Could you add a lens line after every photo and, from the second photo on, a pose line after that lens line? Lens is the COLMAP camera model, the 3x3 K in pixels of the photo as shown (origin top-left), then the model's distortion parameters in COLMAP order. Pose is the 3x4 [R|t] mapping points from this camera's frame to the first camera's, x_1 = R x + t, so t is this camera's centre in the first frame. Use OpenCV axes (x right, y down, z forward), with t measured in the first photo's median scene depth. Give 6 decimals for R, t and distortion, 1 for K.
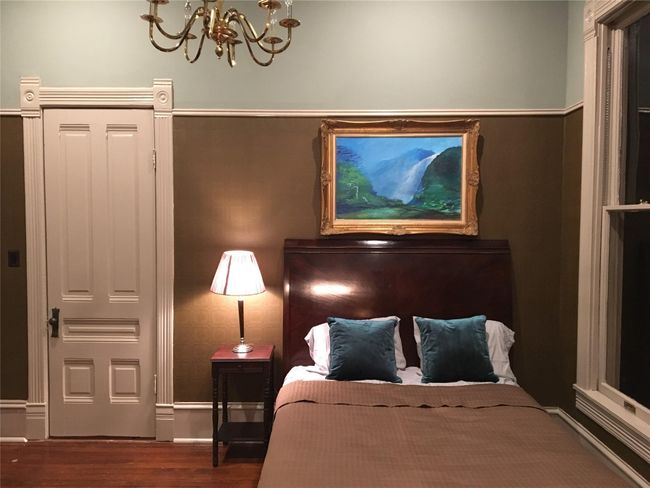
lens RADIAL K [[537.5, 0, 328.4], [0, 537.5, 249.2], [0, 0, 1]] dist [0.063217, -0.083499]
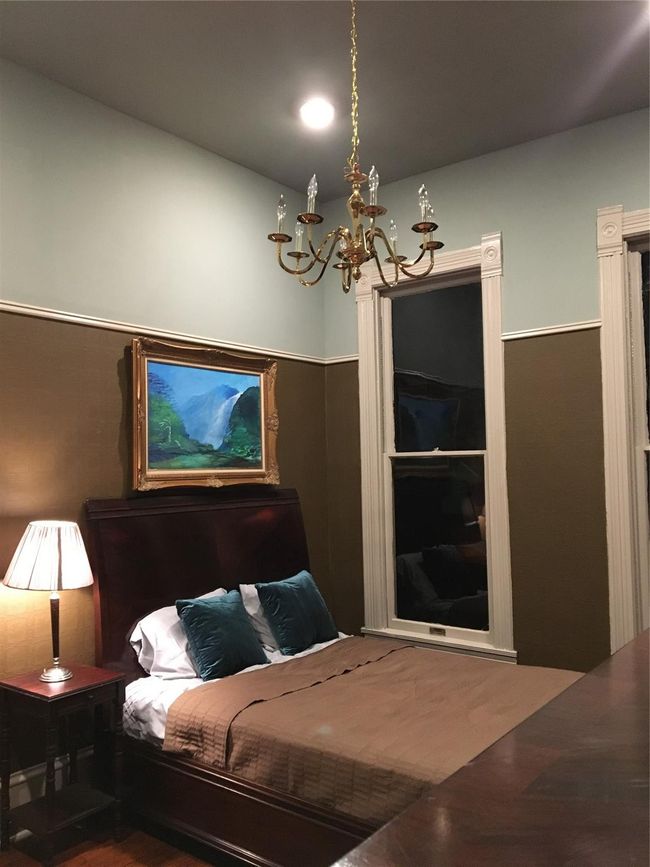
lens RADIAL K [[717.0, 0, 323.7], [0, 717.0, 432.7], [0, 0, 1]] dist [0.063217, -0.083499]
pose [[0.602963, 0.025673, 0.797356, -0.644073], [0.060370, 0.995148, -0.077693, -0.014283], [-0.795481, 0.094983, 0.598488, 0.206004]]
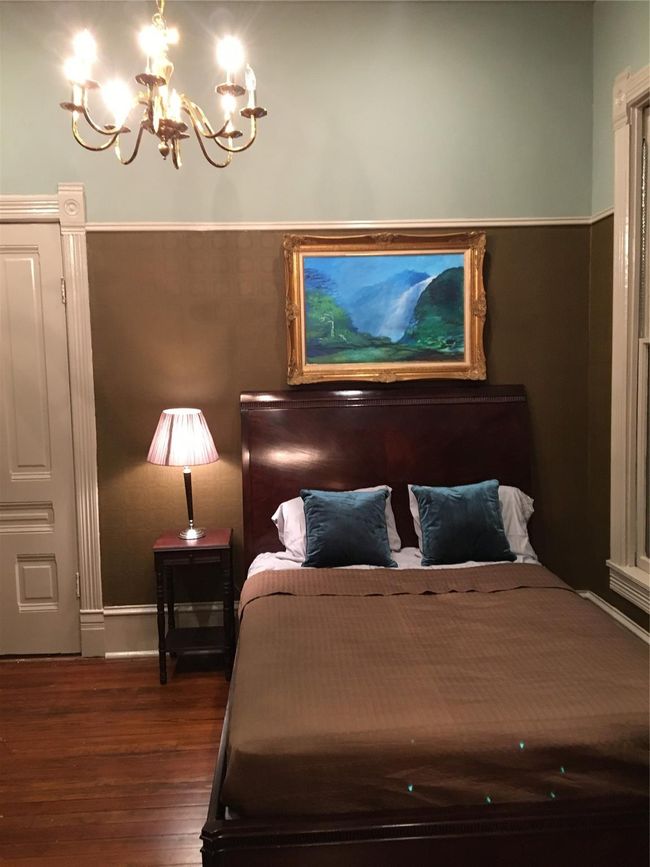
lens RADIAL K [[717.0, 0, 325.5], [0, 717.0, 434.4], [0, 0, 1]] dist [0.063217, -0.083499]
pose [[0.997542, -0.032089, 0.062290, -0.026443], [0.029665, 0.998781, 0.039463, 0.005614], [-0.063481, -0.037518, 0.997278, -0.040132]]
